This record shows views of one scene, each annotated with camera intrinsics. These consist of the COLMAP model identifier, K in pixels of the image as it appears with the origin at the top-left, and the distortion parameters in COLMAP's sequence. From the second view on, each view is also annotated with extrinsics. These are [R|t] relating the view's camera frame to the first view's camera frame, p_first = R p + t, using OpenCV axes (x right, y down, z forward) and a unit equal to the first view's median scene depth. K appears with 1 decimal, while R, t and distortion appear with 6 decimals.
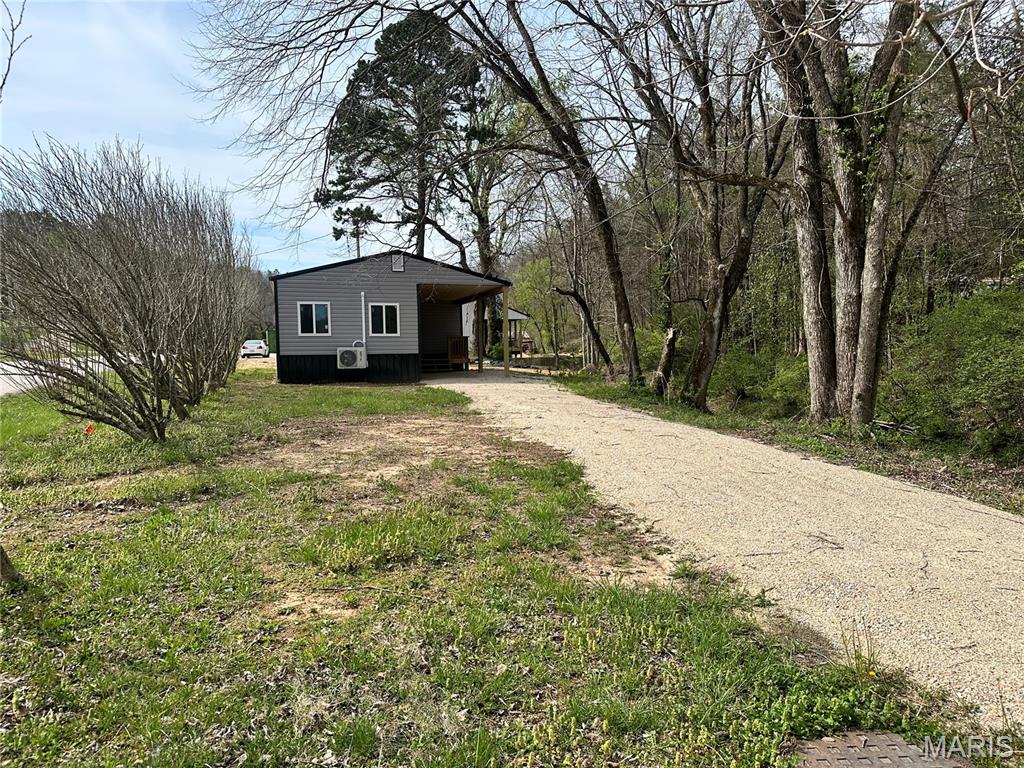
lens RADIAL K [[722.0, 0, 515.3], [0, 722.0, 406.9], [0, 0, 1]] dist [0.132284, -0.173569]
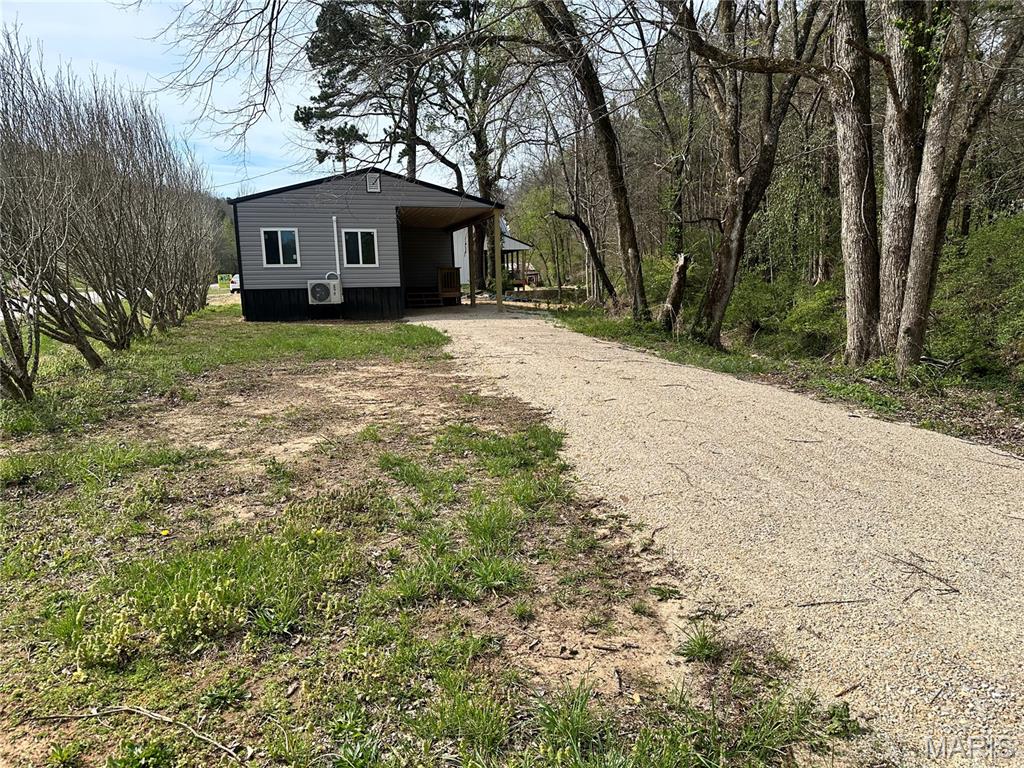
lens RADIAL K [[722.0, 0, 515.3], [0, 722.0, 406.9], [0, 0, 1]] dist [0.132284, -0.173569]
pose [[0.999889, -0.009524, -0.011462, 0.026618], [0.010525, 0.995827, 0.090651, -0.007328], [0.010551, -0.090761, 0.995817, 0.127713]]
